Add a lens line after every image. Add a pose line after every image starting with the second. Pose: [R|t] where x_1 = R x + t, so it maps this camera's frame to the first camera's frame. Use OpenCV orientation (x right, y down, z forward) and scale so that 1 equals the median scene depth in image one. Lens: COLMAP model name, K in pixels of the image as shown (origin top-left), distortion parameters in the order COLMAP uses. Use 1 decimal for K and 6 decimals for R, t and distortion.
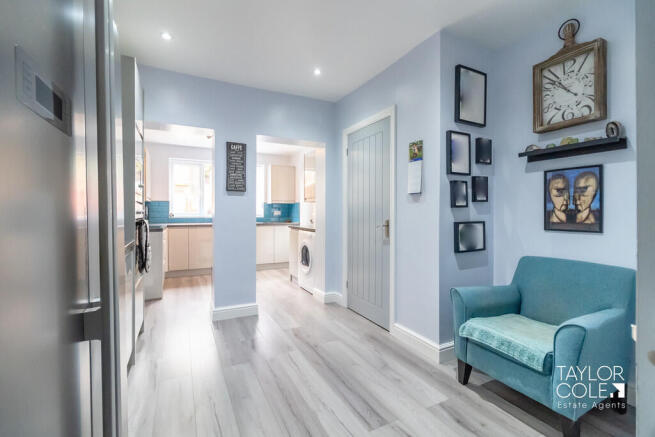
lens RADIAL K [[285.9, 0, 326.3], [0, 285.9, 215.0], [0, 0, 1]] dist [-0.002162, -0.000138]
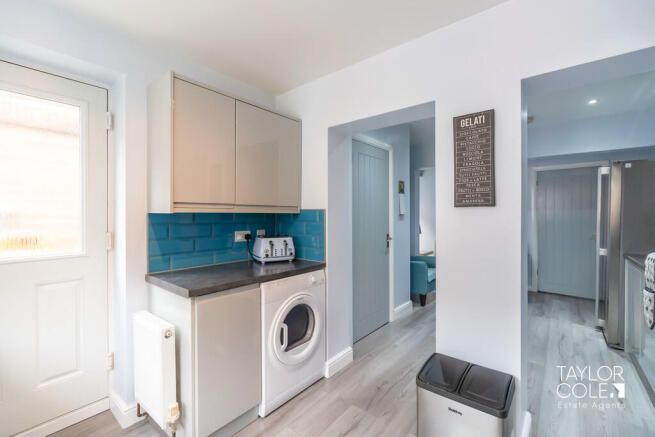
lens RADIAL K [[285.9, 0, 326.3], [0, 285.9, 215.0], [0, 0, 1]] dist [-0.002162, -0.000138]
pose [[-0.395609, -0.005281, 0.918404, -0.416462], [0.011687, 0.999874, 0.010784, -0.041004], [-0.918345, 0.014999, -0.395498, 0.877272]]
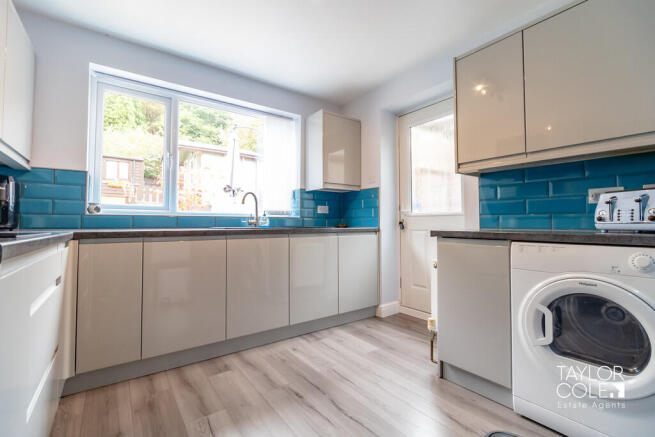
lens RADIAL K [[285.9, 0, 326.3], [0, 285.9, 215.0], [0, 0, 1]] dist [-0.002162, -0.000138]
pose [[0.985828, 0.002437, 0.167741, -0.297216], [0.004201, 0.999222, -0.039206, 0.026919], [-0.167707, 0.039355, 0.985051, 0.571459]]
